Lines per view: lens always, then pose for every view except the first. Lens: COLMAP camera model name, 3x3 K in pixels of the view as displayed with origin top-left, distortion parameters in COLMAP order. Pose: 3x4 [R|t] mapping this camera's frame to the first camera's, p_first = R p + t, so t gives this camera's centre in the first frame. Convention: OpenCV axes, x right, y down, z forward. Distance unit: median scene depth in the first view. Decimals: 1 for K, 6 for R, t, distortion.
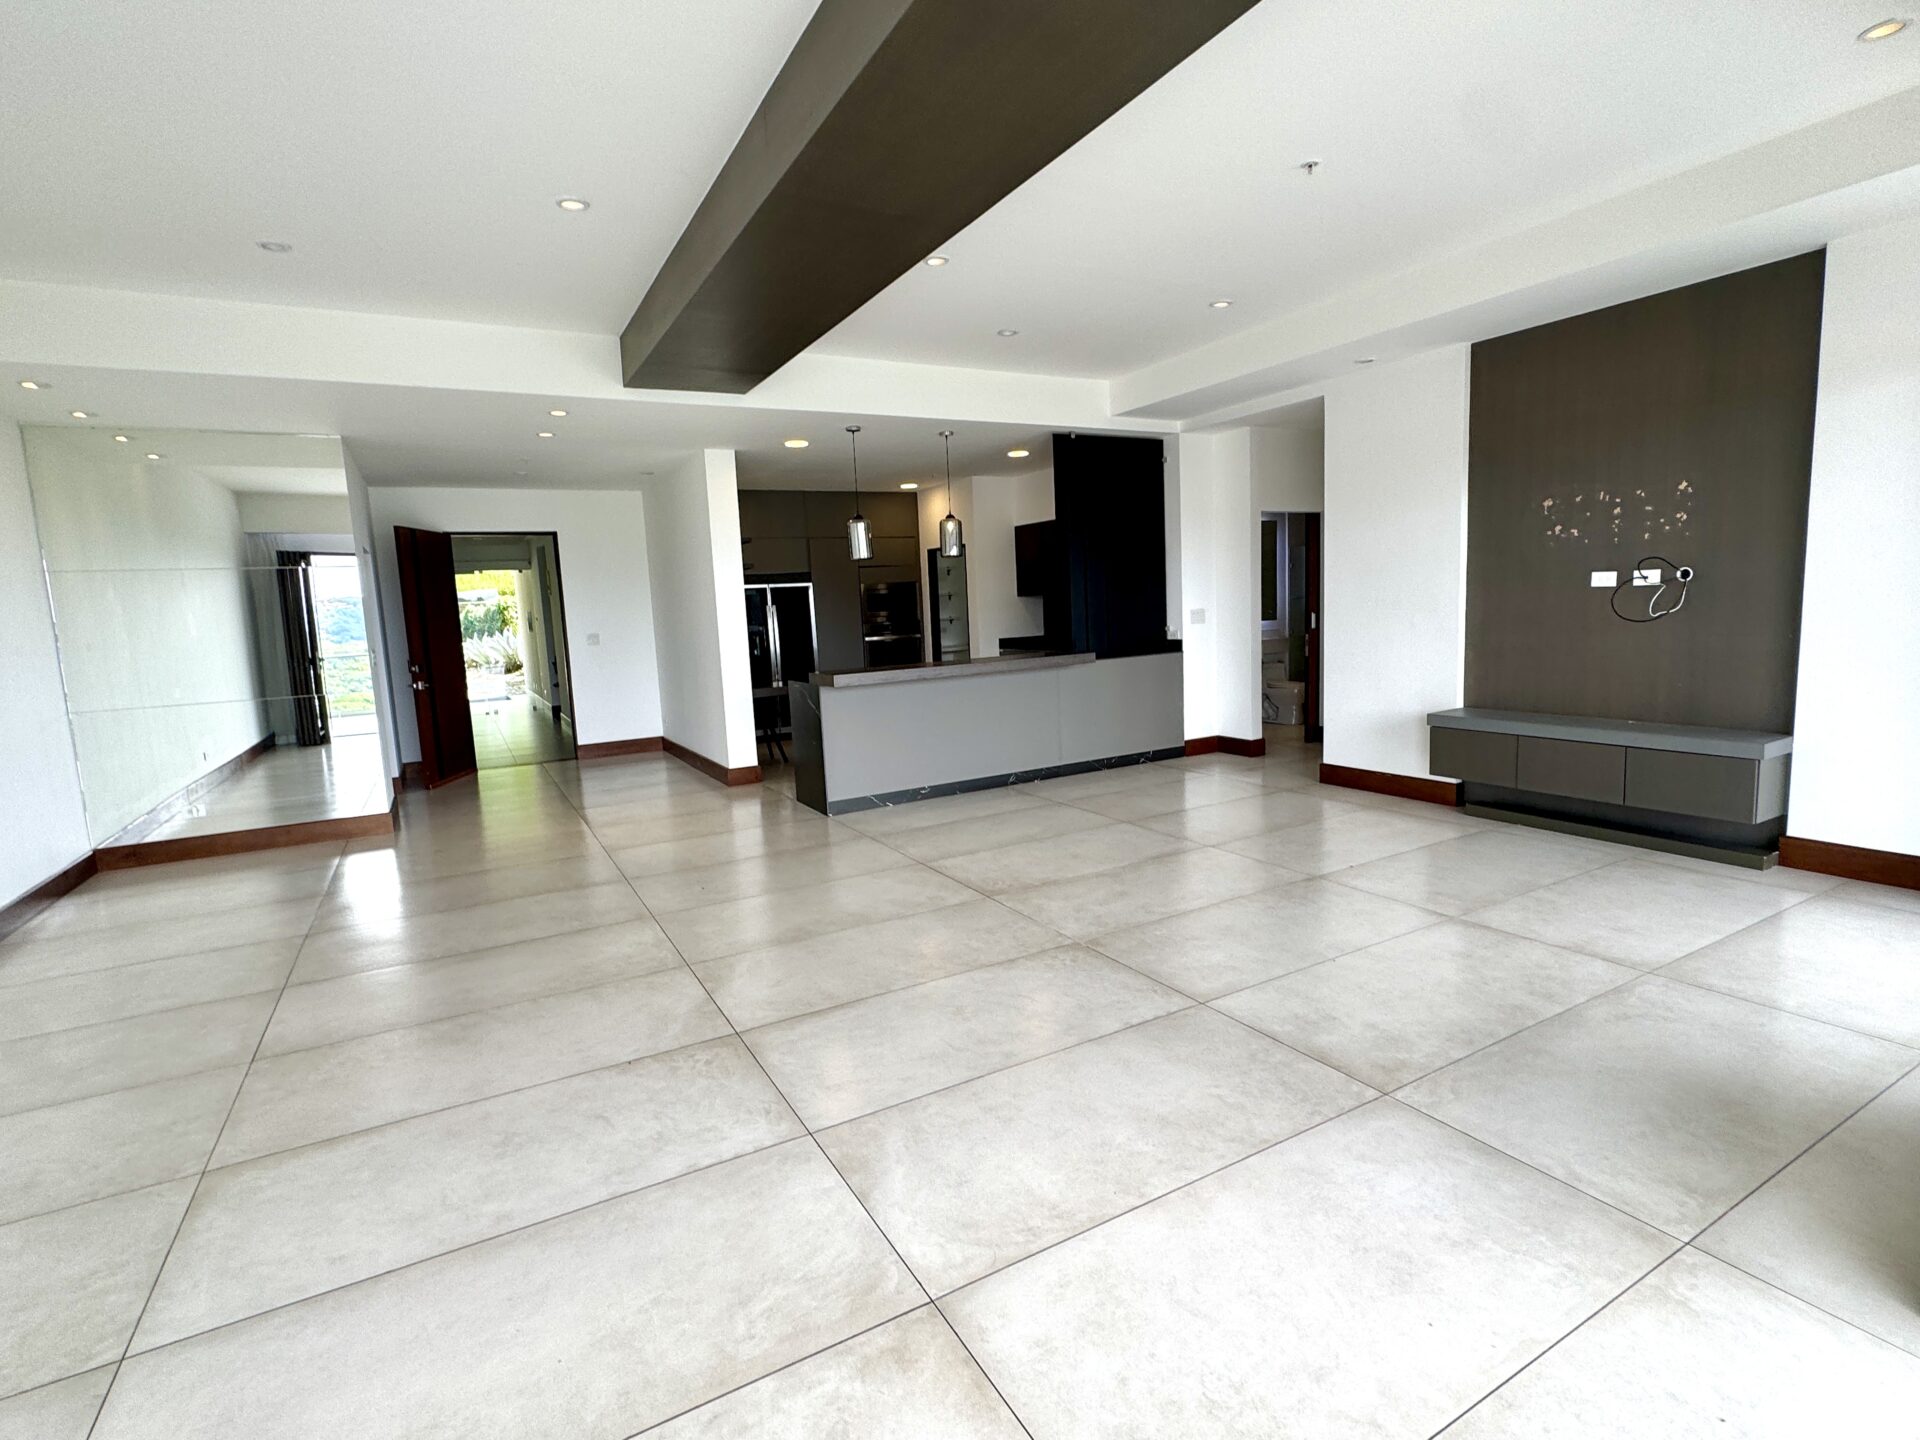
lens RADIAL K [[928.7, 0, 959.2], [0, 928.7, 703.3], [0, 0, 1]] dist [-0.009225, 0.002176]
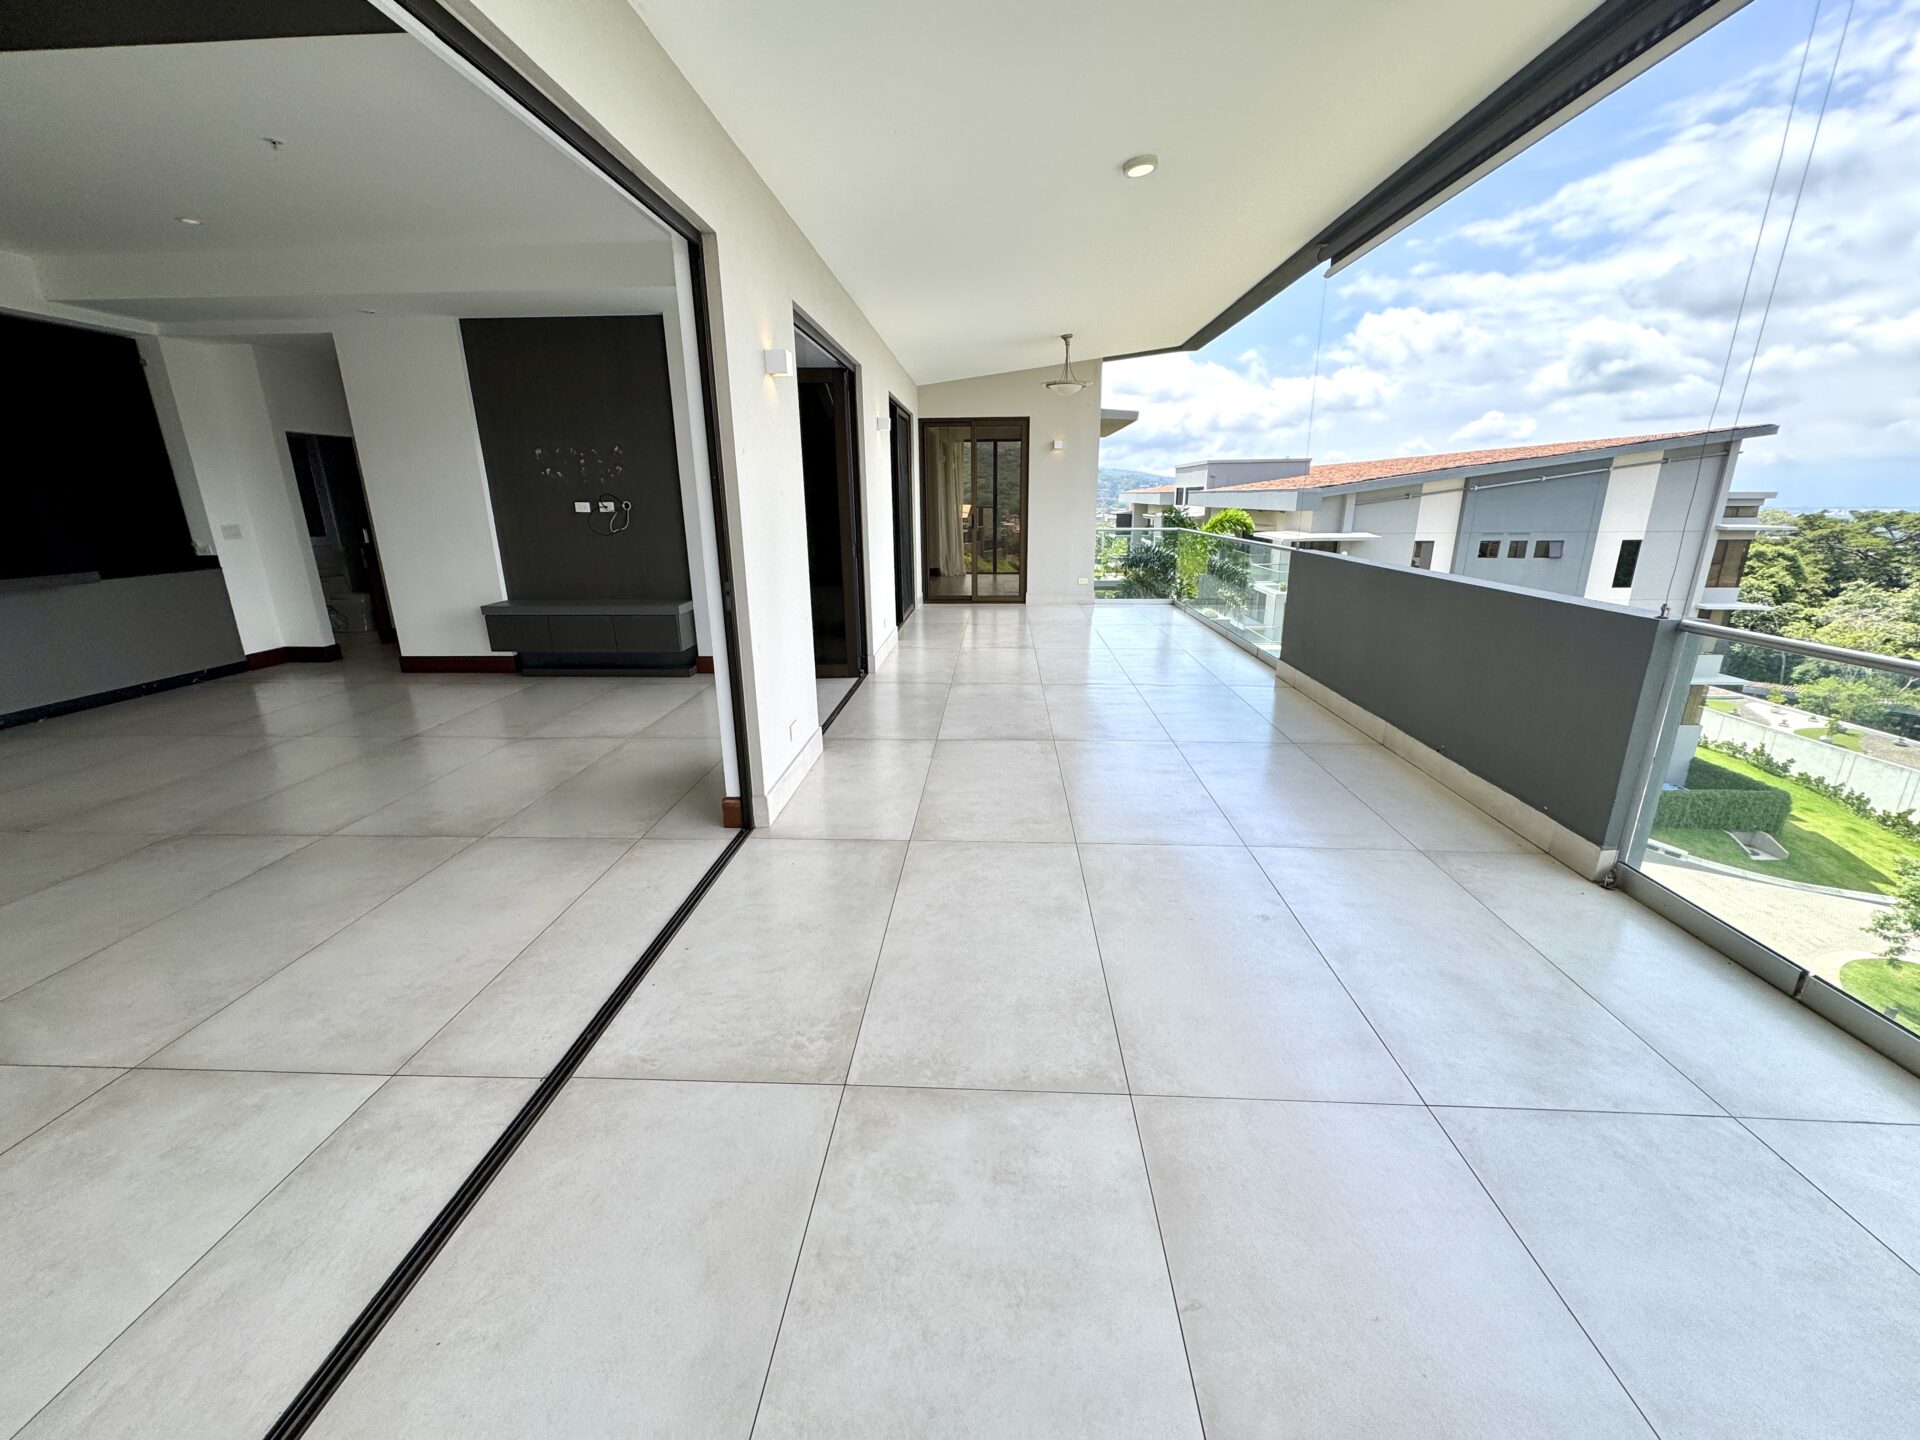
lens RADIAL K [[765.1, 0, 955.9], [0, 765.1, 718.9], [0, 0, 1]] dist [0.007753, -0.000676]
pose [[0.537586, -0.198538, 0.819503, -0.081162], [0.079212, 0.979478, 0.185333, 0.022786], [-0.839480, -0.034718, 0.542280, -0.221717]]
